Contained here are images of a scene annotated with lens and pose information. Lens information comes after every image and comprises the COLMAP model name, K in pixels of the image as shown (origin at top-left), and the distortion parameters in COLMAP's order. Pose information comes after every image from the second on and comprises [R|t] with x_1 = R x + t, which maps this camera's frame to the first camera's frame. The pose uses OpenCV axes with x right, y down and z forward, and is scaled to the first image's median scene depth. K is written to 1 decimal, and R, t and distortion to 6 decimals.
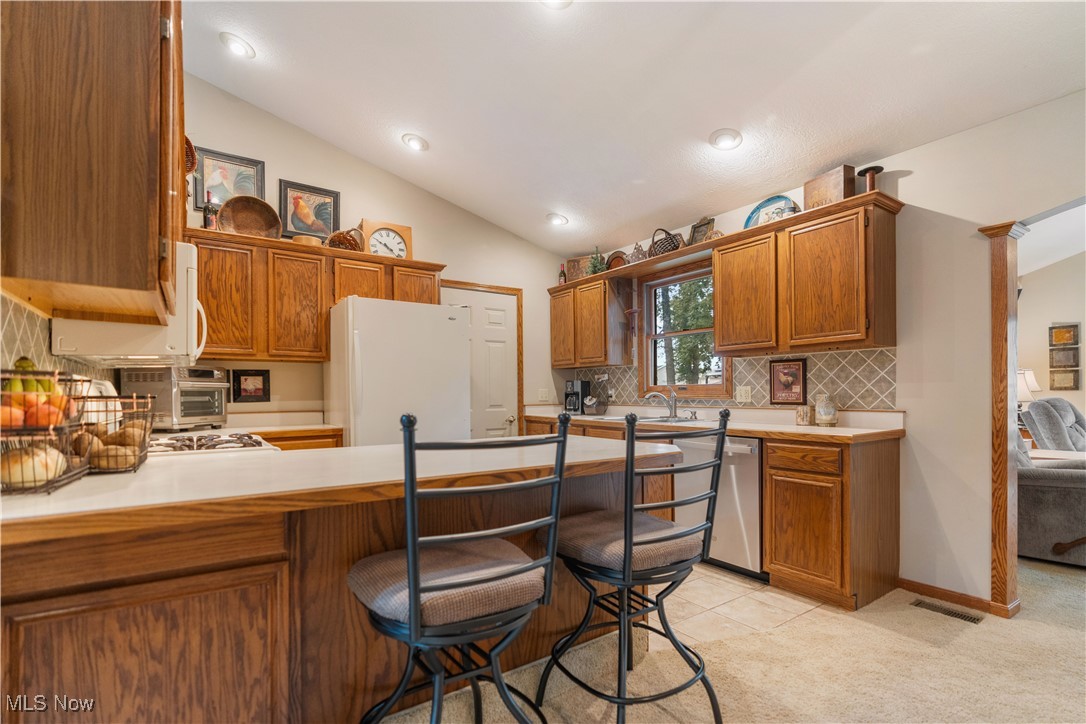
lens RADIAL K [[496.5, 0, 553.5], [0, 496.5, 394.8], [0, 0, 1]] dist [-0.008726, 0.000656]
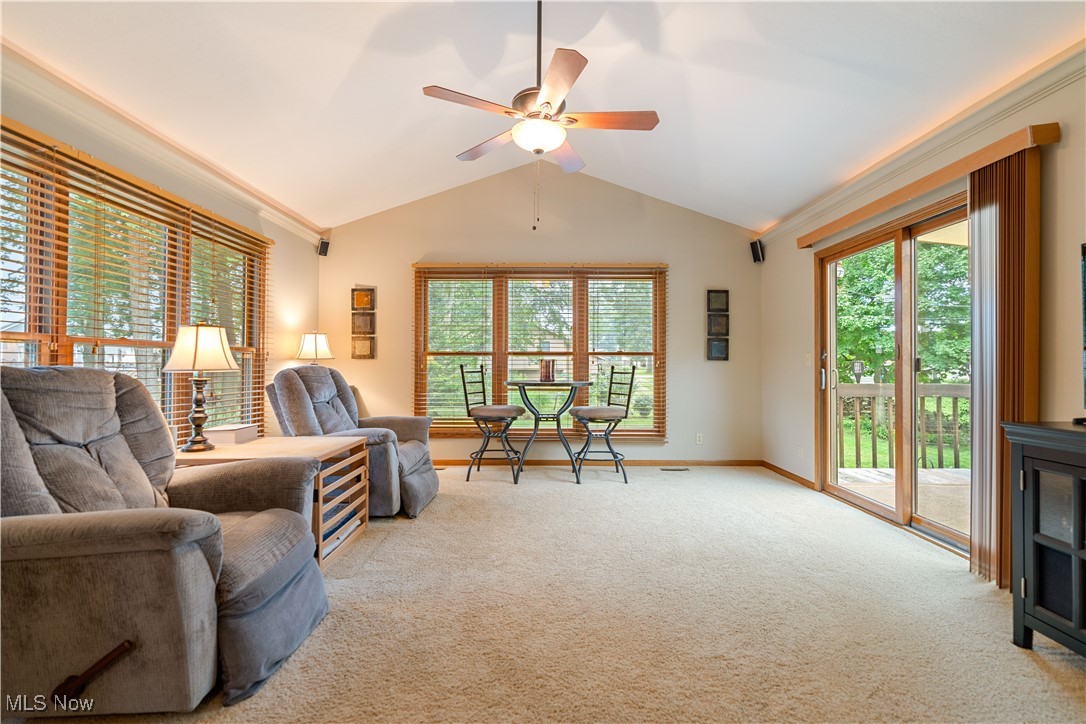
lens RADIAL K [[496.5, 0, 543.8], [0, 496.5, 364.6], [0, 0, 1]] dist [-0.008726, 0.000656]
pose [[0.569792, 0.007511, 0.821755, 0.475668], [-0.002060, 0.999968, -0.007711, 0.008007], [-0.821786, 0.002701, 0.569789, 0.200495]]
